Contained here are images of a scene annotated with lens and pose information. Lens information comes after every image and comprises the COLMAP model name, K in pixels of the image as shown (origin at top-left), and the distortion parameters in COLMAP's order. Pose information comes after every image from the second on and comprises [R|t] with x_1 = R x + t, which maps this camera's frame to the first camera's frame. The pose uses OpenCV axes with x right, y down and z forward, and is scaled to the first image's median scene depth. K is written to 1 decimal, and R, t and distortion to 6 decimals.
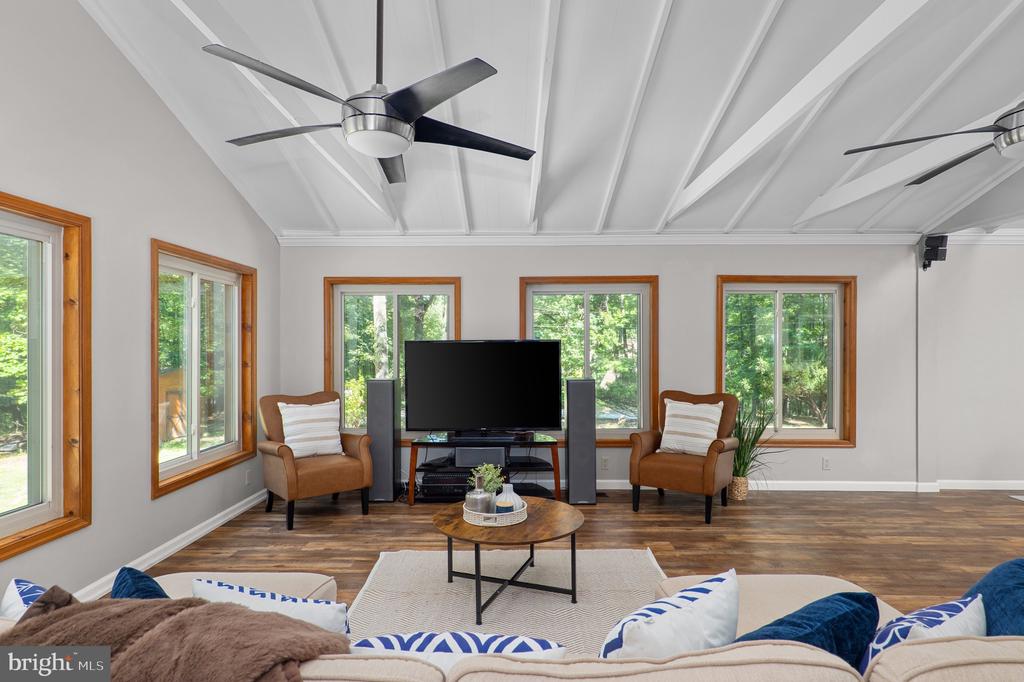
lens RADIAL K [[534.4, 0, 509.7], [0, 534.4, 347.4], [0, 0, 1]] dist [0.002038, 0.000094]
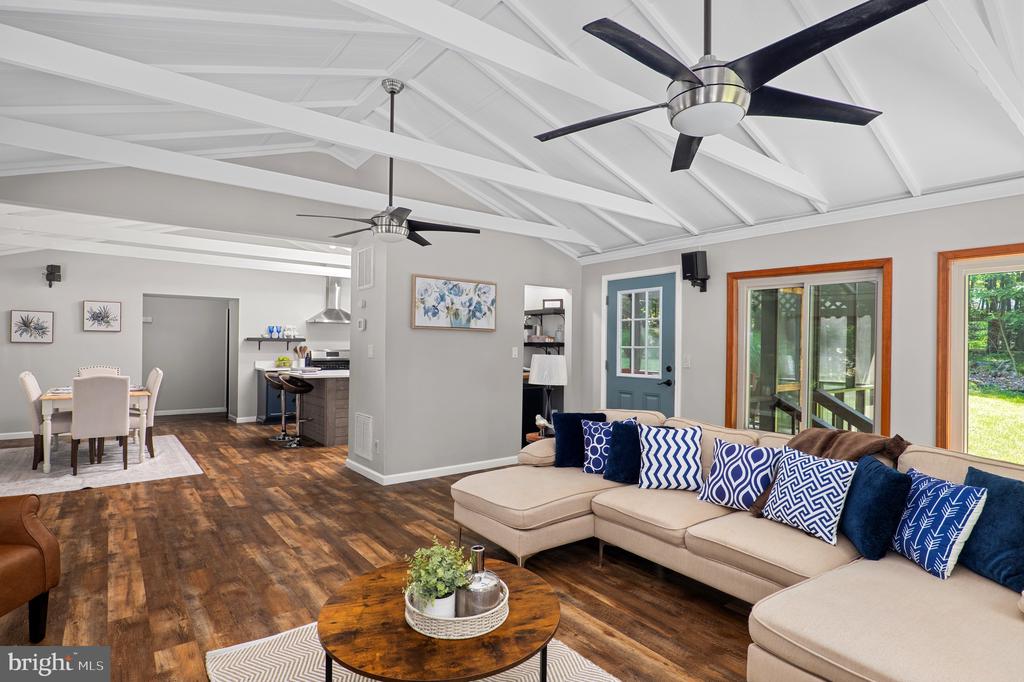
lens RADIAL K [[534.4, 0, 510.5], [0, 534.4, 343.3], [0, 0, 1]] dist [0.002038, 0.000094]
pose [[-0.615208, -0.007698, 0.788328, -0.341197], [-0.014239, 0.999898, -0.001348, -0.000791], [-0.788237, -0.012054, -0.615254, 0.813074]]
